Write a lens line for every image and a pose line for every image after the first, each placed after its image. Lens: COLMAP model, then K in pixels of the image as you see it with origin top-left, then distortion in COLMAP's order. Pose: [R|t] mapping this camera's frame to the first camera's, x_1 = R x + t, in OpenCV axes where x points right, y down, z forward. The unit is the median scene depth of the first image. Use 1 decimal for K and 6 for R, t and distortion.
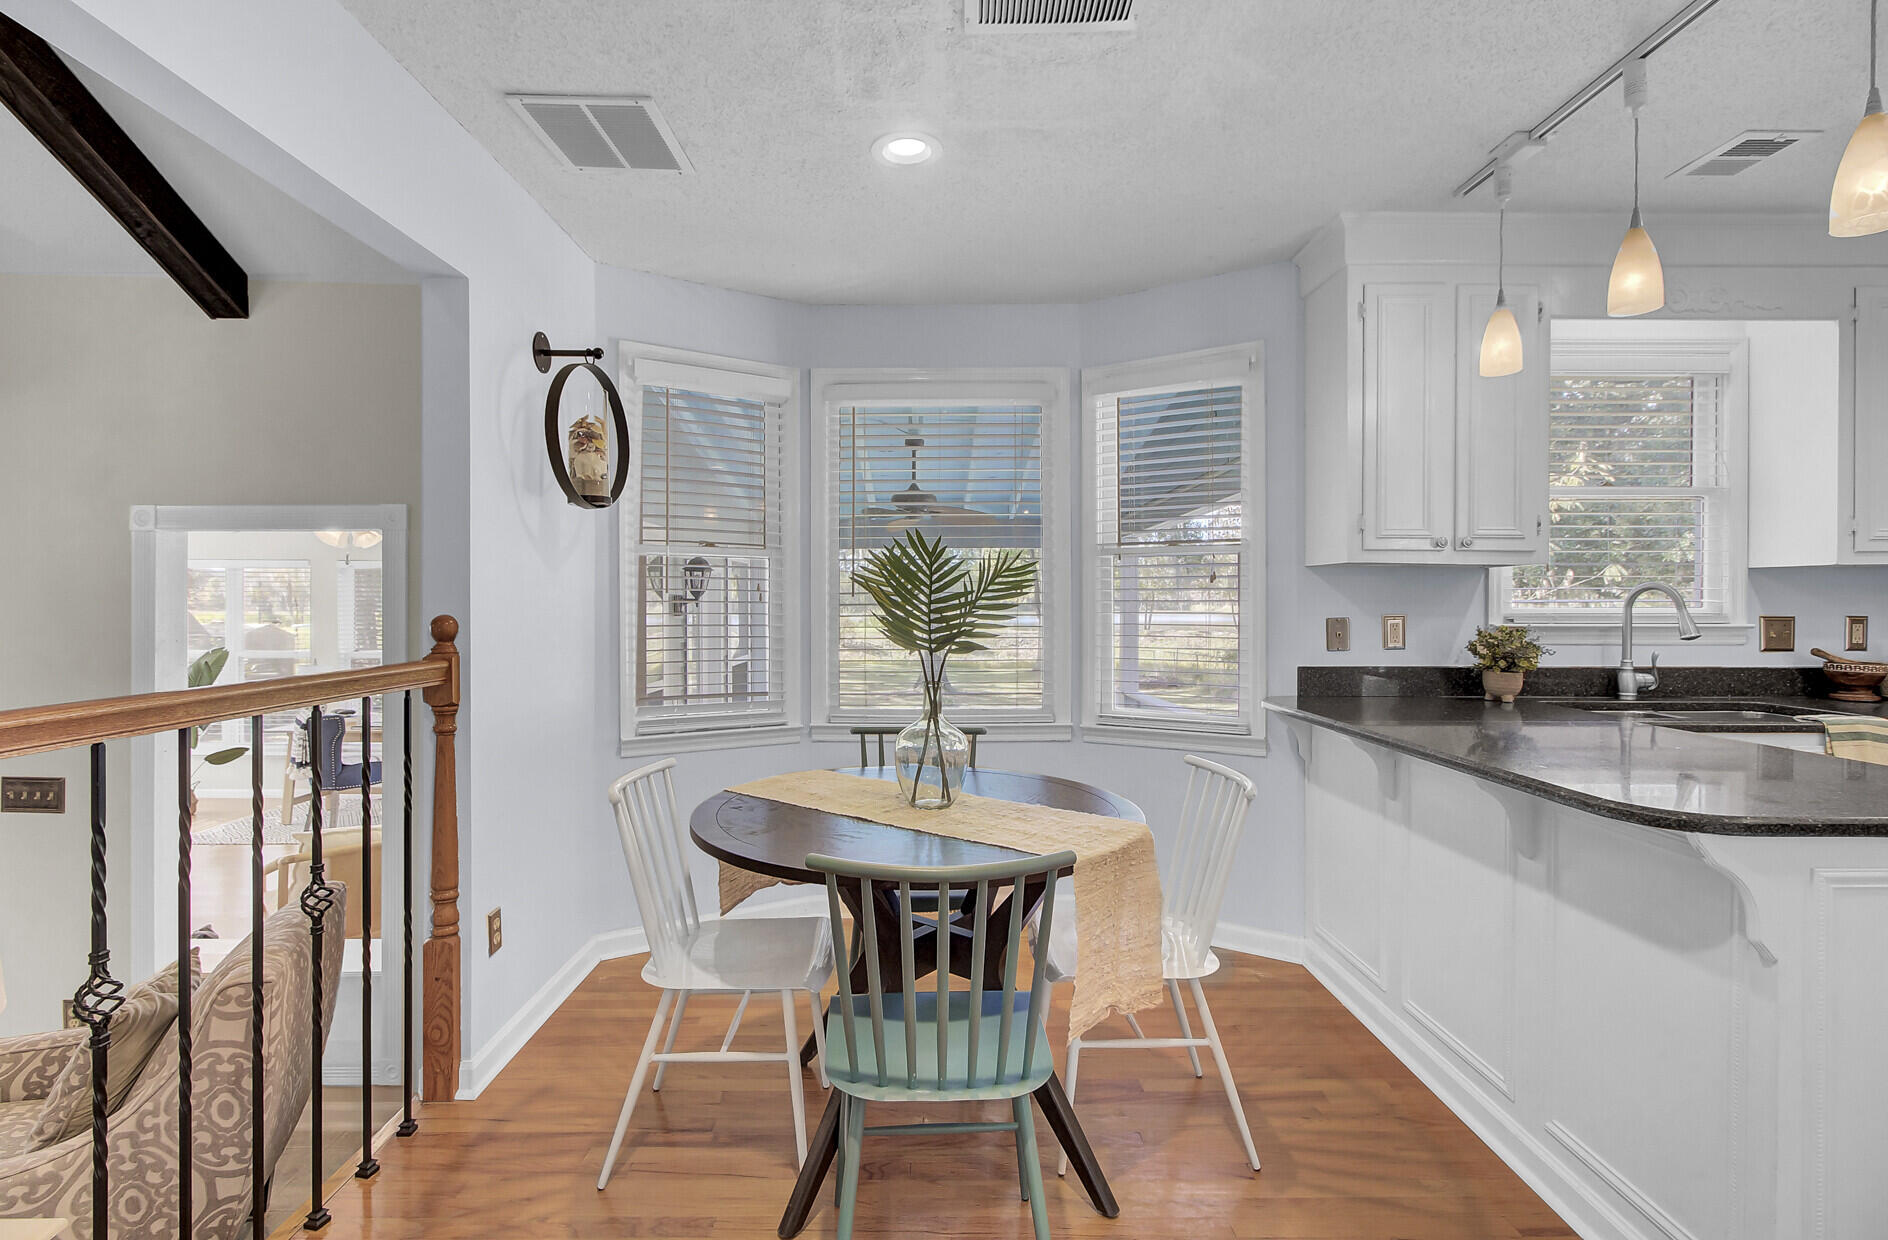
lens RADIAL K [[863.7, 0, 941.1], [0, 863.7, 608.1], [0, 0, 1]] dist [0.000178, -0.000575]
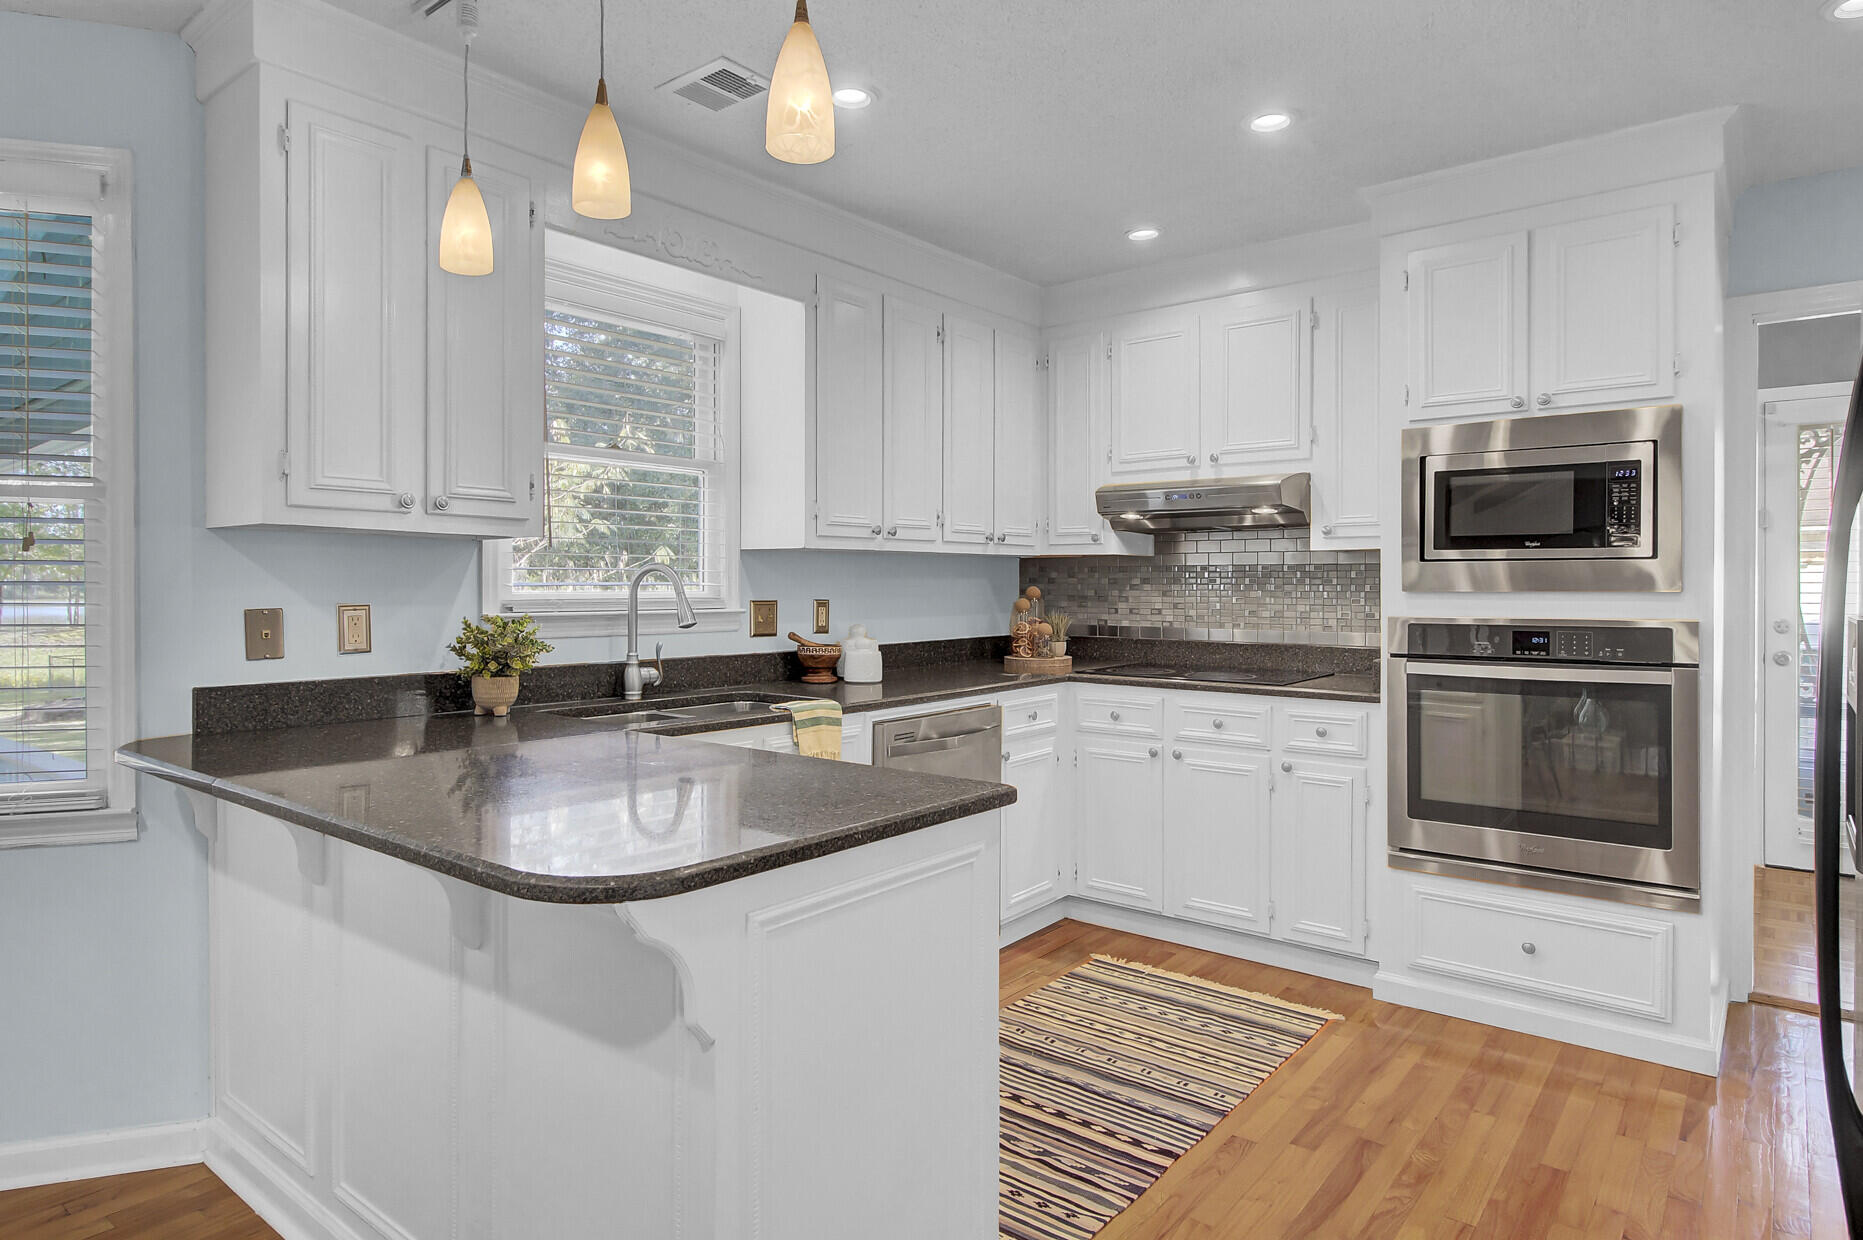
lens RADIAL K [[1085.4, 0, 923.3], [0, 1085.4, 602.6], [0, 0, 1]] dist [-0.004351, -0.000297]
pose [[0.627889, -0.011227, 0.778222, 0.138567], [0.004394, 0.999931, 0.010880, -0.000391], [-0.778291, -0.003412, 0.627895, 0.099786]]
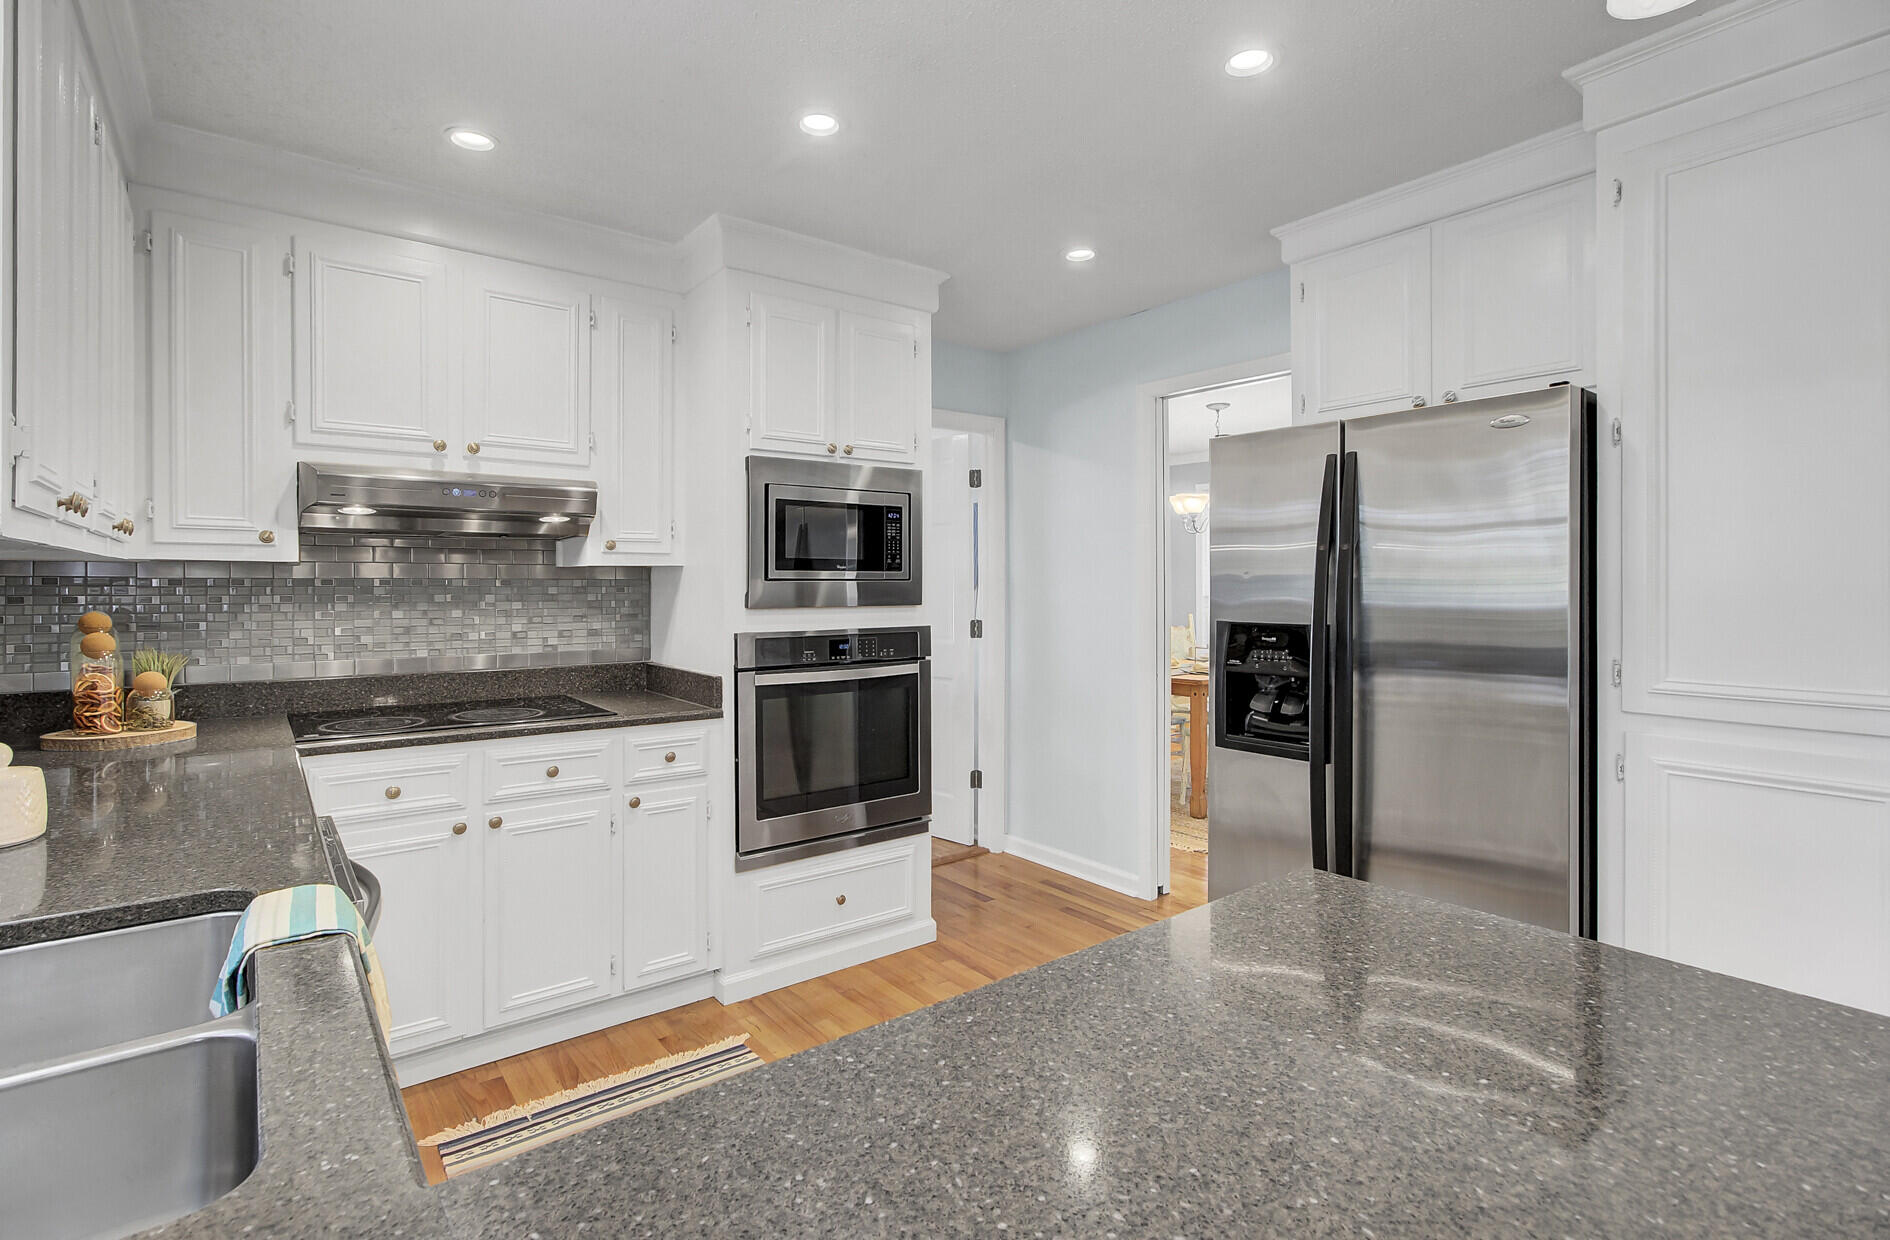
lens RADIAL K [[869.7, 0, 922.6], [0, 869.7, 607.1], [0, 0, 1]] dist [0.003375, 0.000212]
pose [[-0.596596, -0.009741, 0.802483, 0.443701], [0.010566, 0.999744, 0.019991, -0.016416], [-0.802472, 0.020406, -0.596340, 0.832614]]
